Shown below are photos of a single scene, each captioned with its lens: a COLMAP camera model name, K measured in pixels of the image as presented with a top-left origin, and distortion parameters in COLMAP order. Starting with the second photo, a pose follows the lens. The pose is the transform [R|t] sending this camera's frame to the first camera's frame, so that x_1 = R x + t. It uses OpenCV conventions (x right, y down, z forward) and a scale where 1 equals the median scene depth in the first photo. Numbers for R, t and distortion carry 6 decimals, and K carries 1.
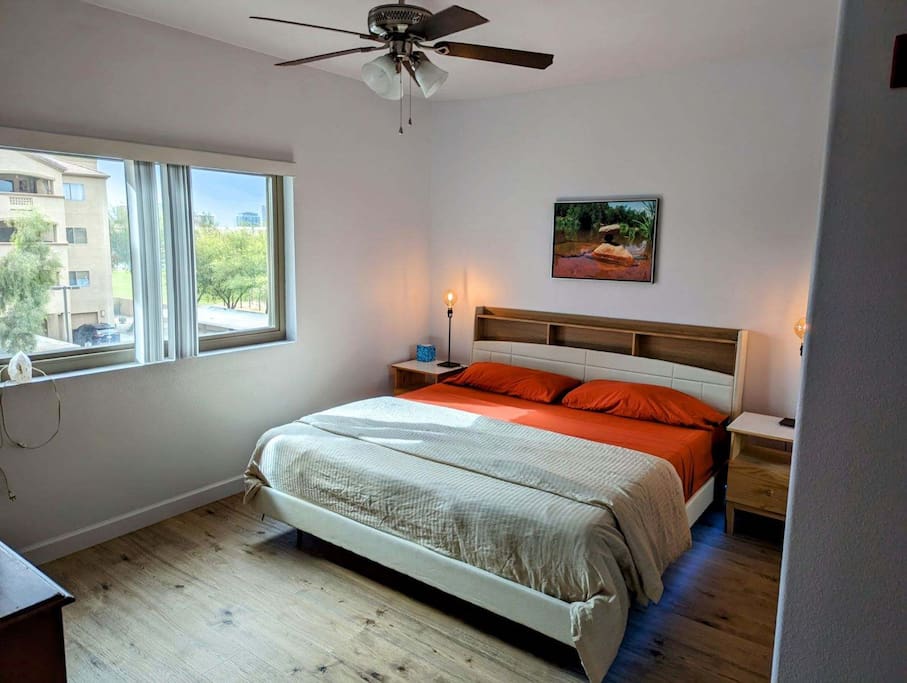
lens RADIAL K [[634.5, 0, 455.5], [0, 634.5, 332.2], [0, 0, 1]] dist [0.062491, -0.065998]
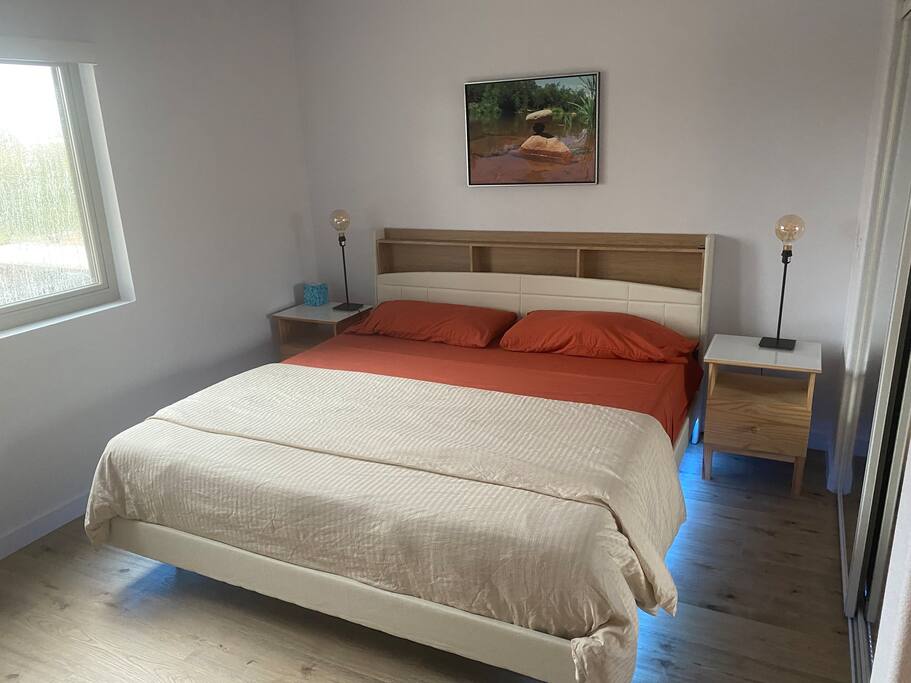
lens RADIAL K [[698.5, 0, 458.3], [0, 698.5, 357.1], [0, 0, 1]] dist [0.012500, -0.006080]
pose [[0.982037, -0.108542, 0.154343, -0.024662], [0.082888, 0.982990, 0.163893, -0.027495], [-0.169507, -0.148155, 0.974329, 0.188064]]
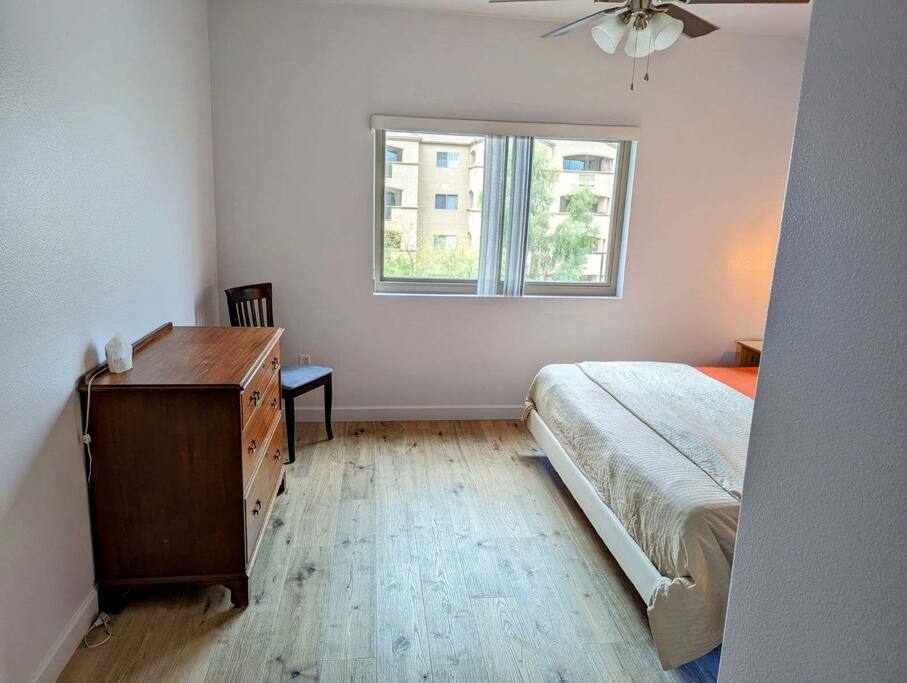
lens RADIAL K [[634.5, 0, 455.5], [0, 634.5, 332.2], [0, 0, 1]] dist [0.062491, -0.065998]
pose [[0.693506, 0.159969, -0.702467, 0.384578], [-0.133731, 0.986676, 0.092665, 0.010210], [0.707931, 0.029678, 0.705658, 0.063140]]
